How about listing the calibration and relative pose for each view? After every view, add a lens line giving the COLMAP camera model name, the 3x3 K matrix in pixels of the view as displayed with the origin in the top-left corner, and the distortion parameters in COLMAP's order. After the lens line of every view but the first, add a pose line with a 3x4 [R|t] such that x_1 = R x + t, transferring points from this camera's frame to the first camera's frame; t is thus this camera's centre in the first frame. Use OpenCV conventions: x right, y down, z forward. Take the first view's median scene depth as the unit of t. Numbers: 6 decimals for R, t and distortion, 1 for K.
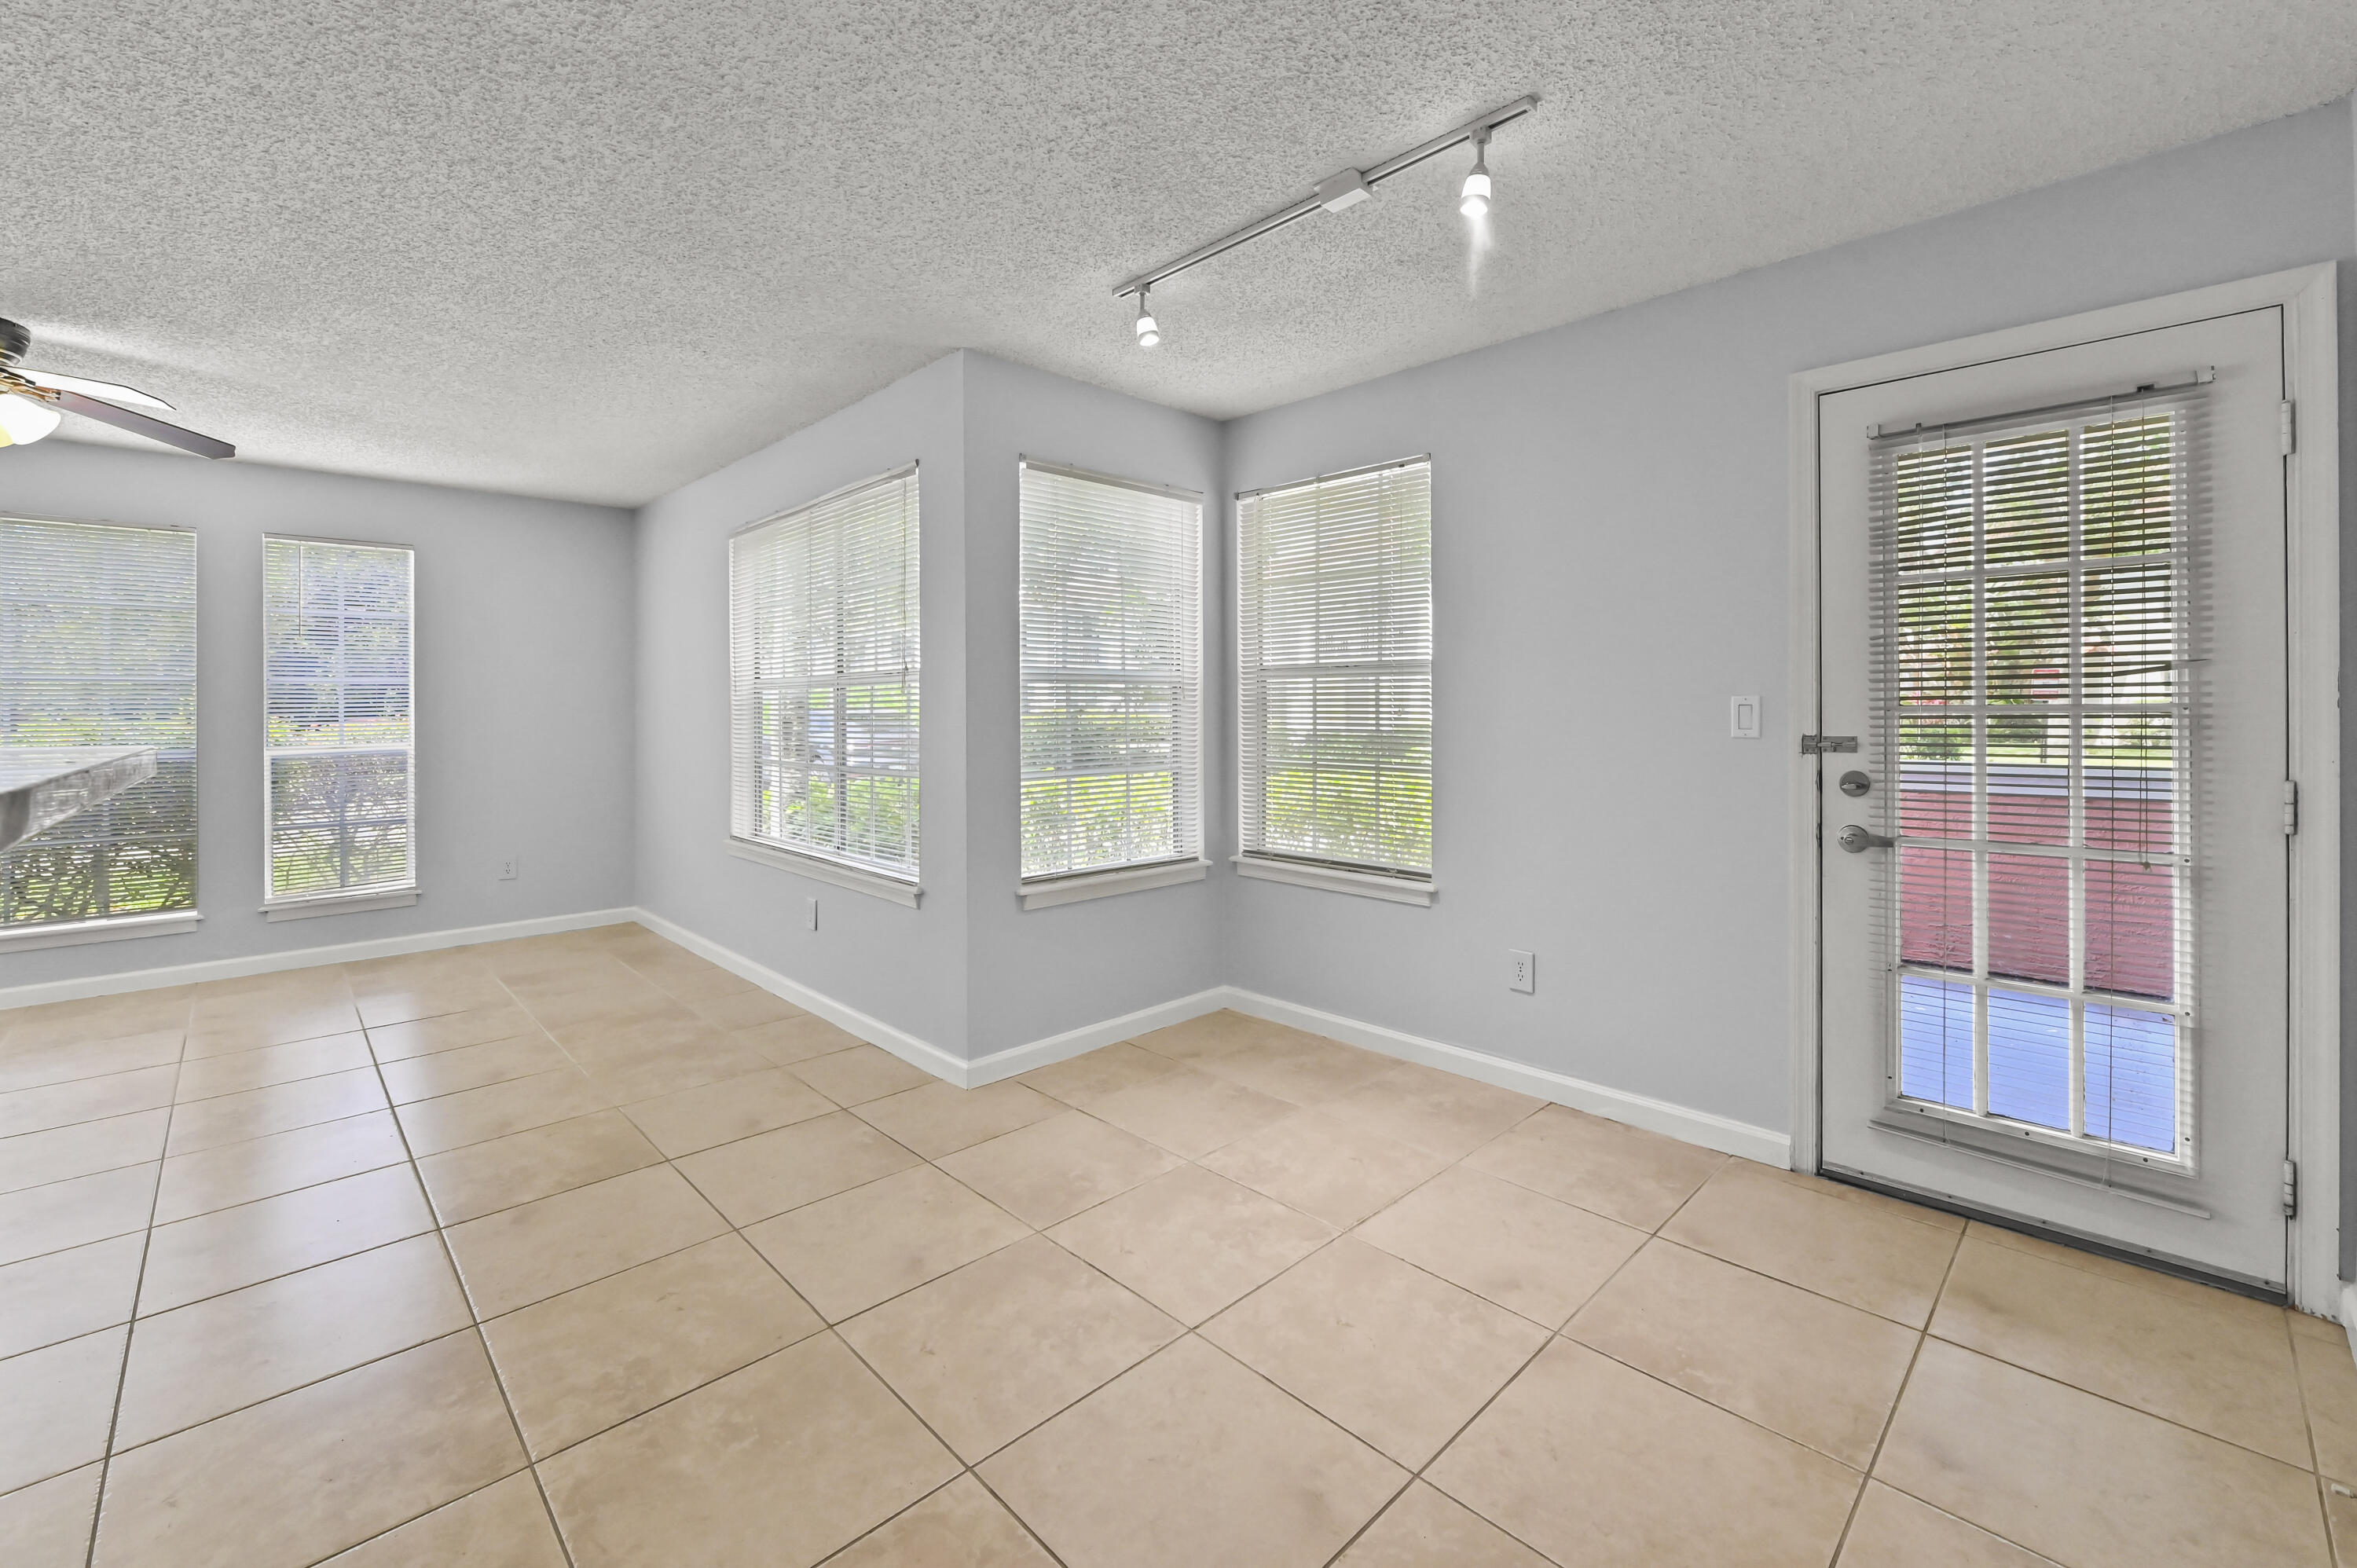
lens RADIAL K [[942.1, 0, 1173.1], [0, 942.1, 729.5], [0, 0, 1]] dist [0.005018, 0.000415]
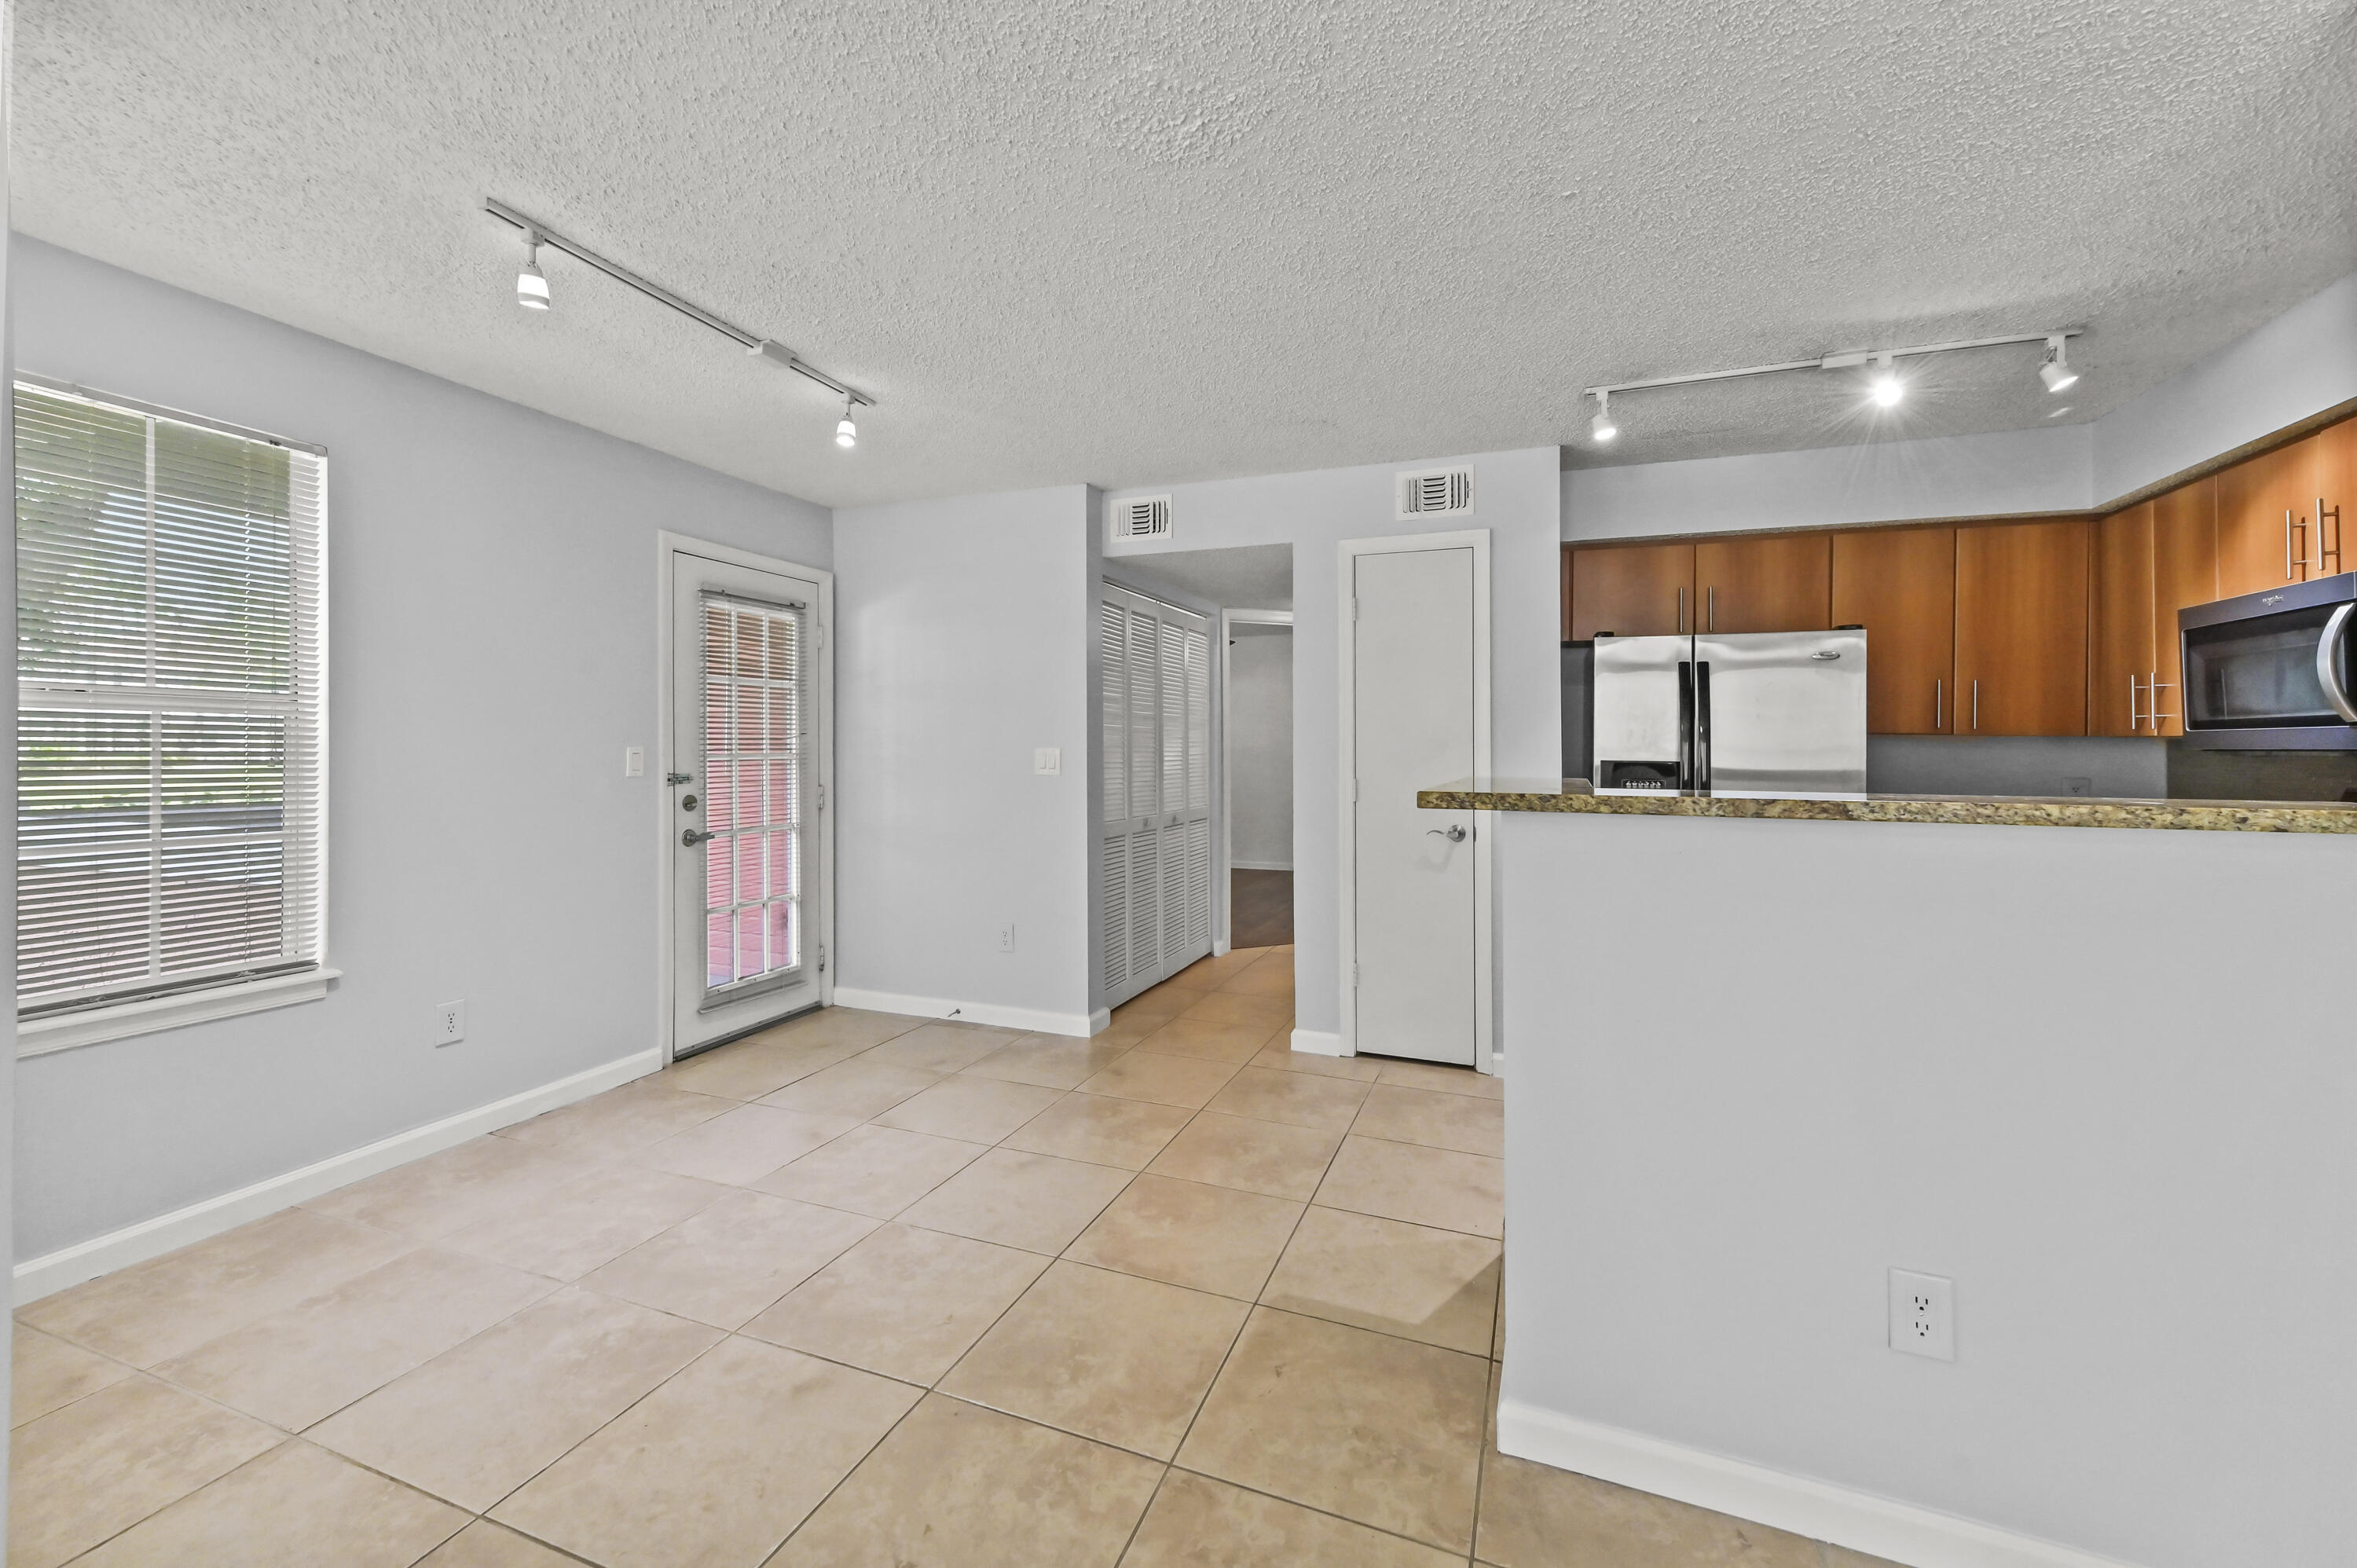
lens RADIAL K [[942.1, 0, 1183.5], [0, 942.1, 746.8], [0, 0, 1]] dist [0.005018, 0.000415]
pose [[-0.410795, 0.003477, 0.911721, -0.981023], [0.007960, 0.999968, -0.000227, -0.027847], [-0.911693, 0.007164, -0.410810, 0.823787]]
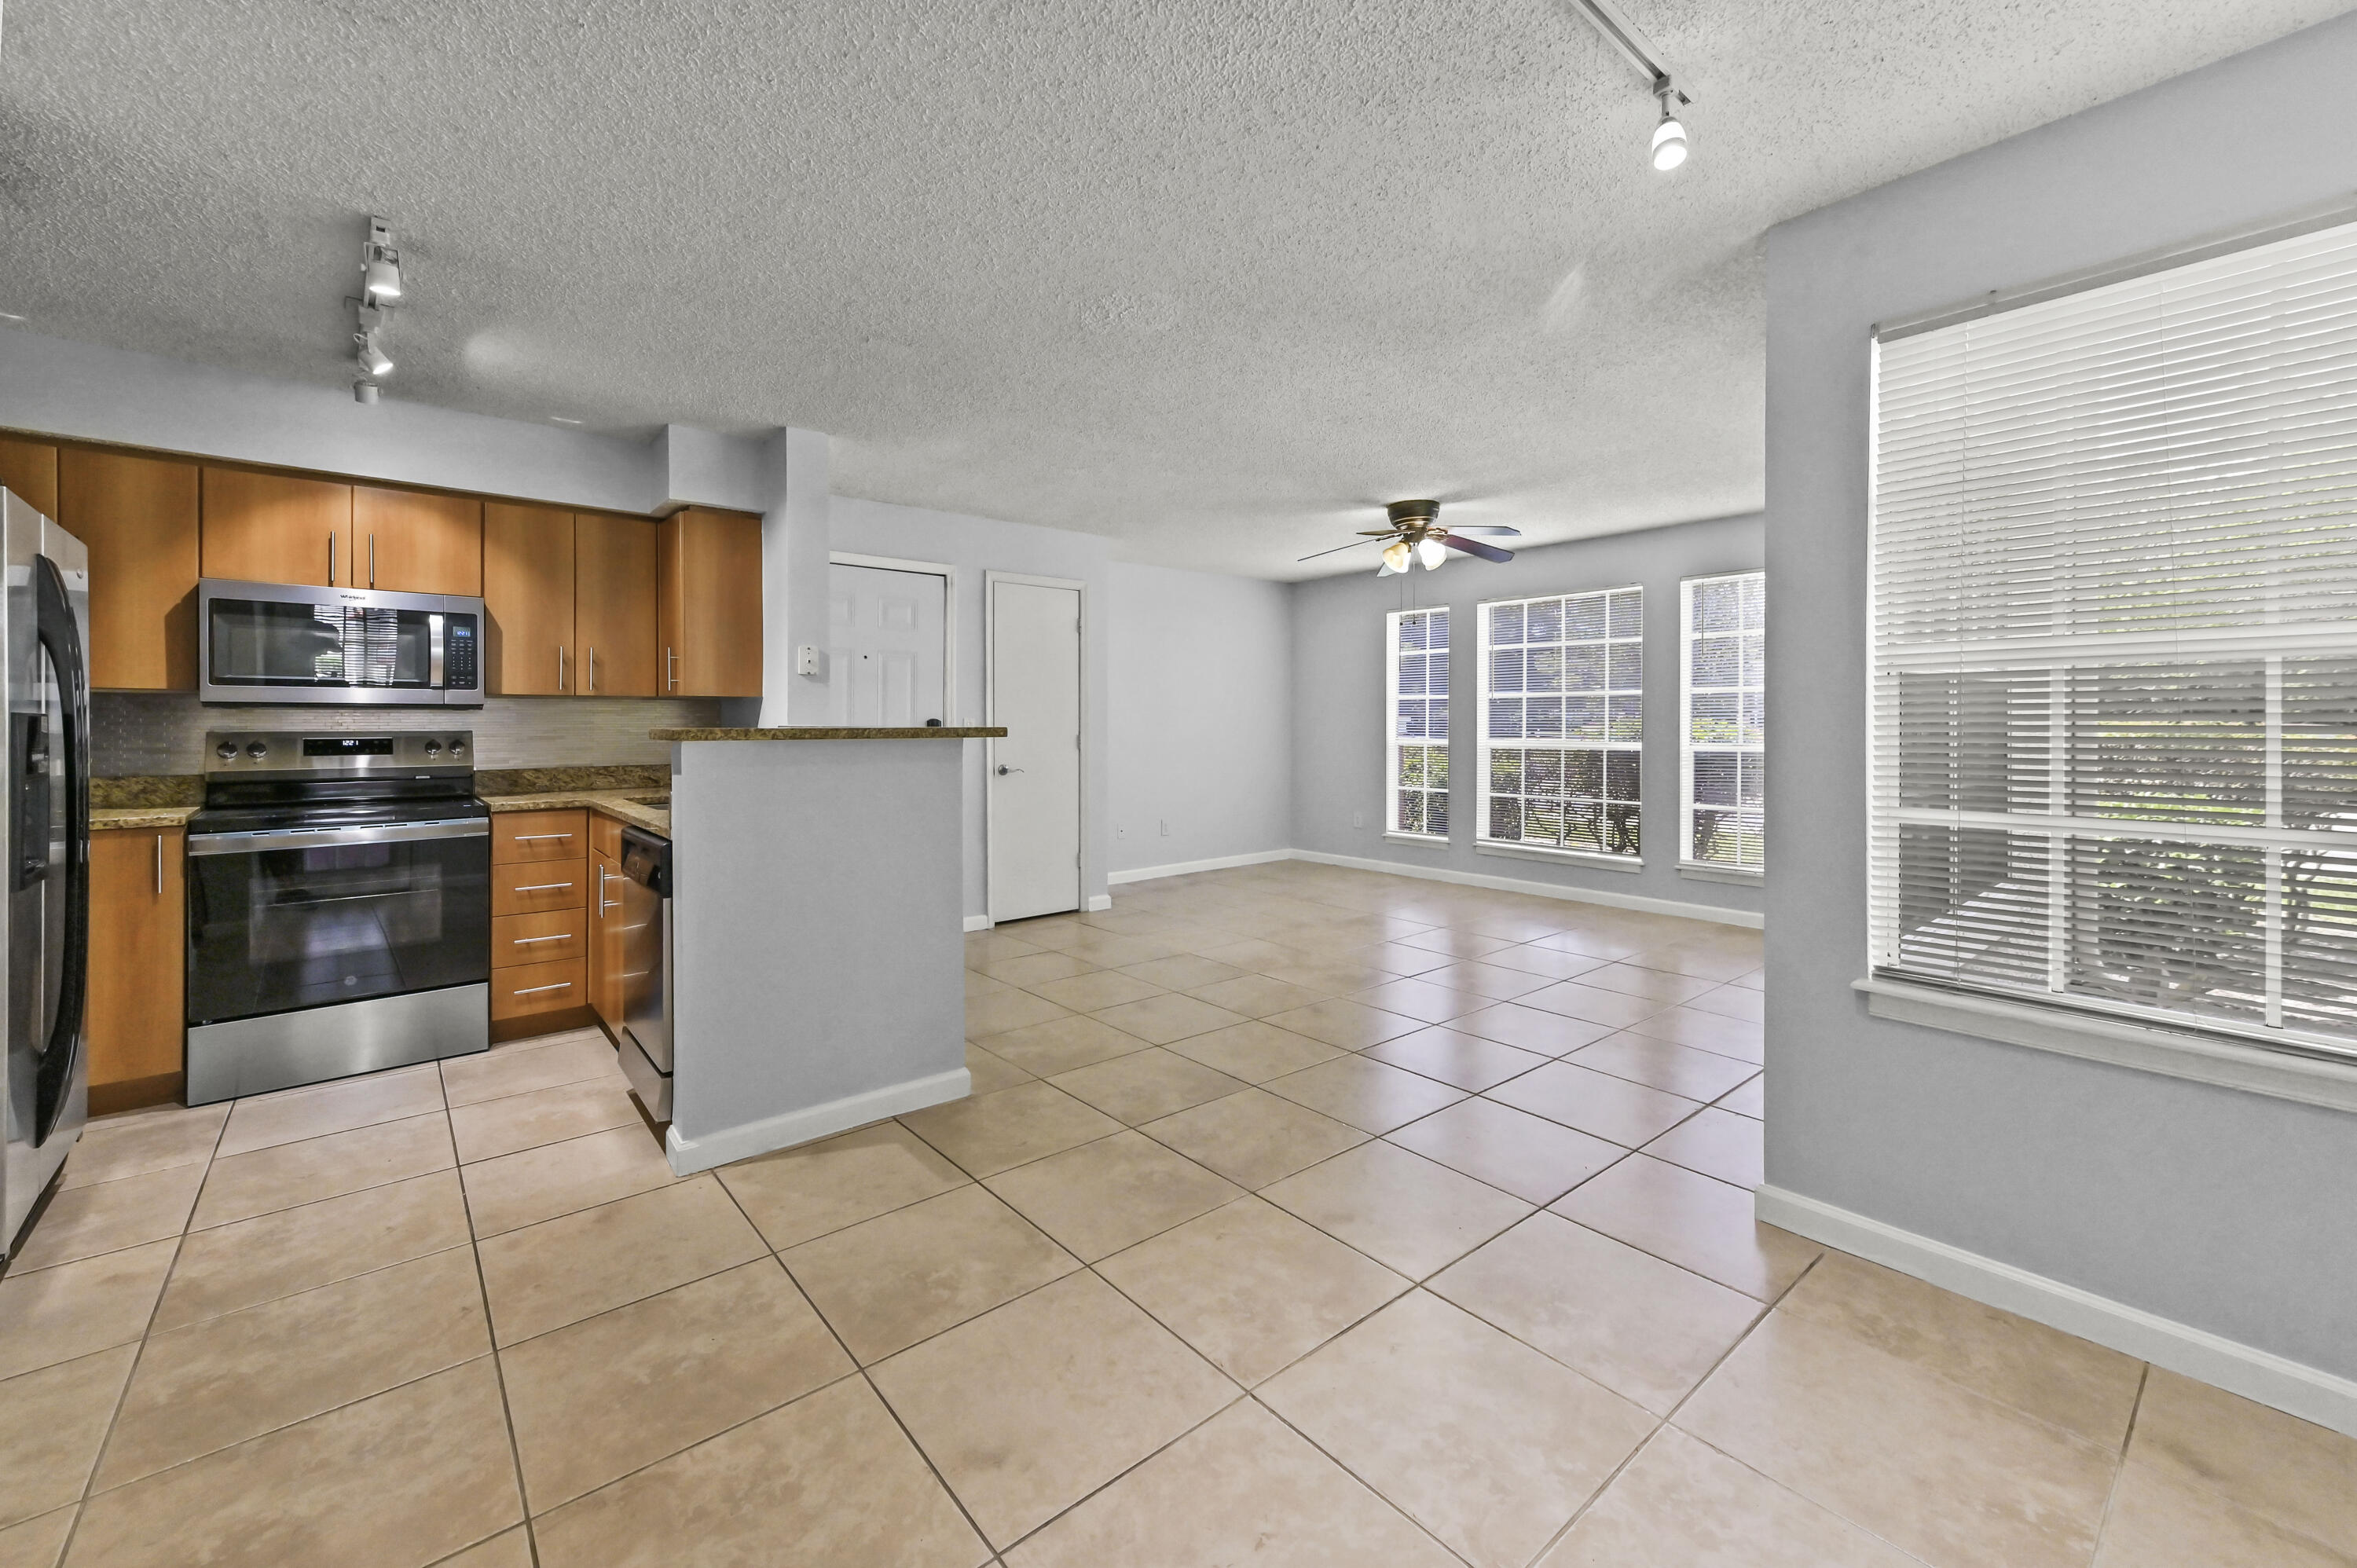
lens RADIAL K [[942.1, 0, 1191.5], [0, 942.1, 719.2], [0, 0, 1]] dist [0.005018, 0.000415]
pose [[-0.057828, 0.000626, -0.998326, 0.660905], [-0.014101, 0.999900, 0.001444, -0.011132], [0.998227, 0.014161, -0.057813, 0.697737]]
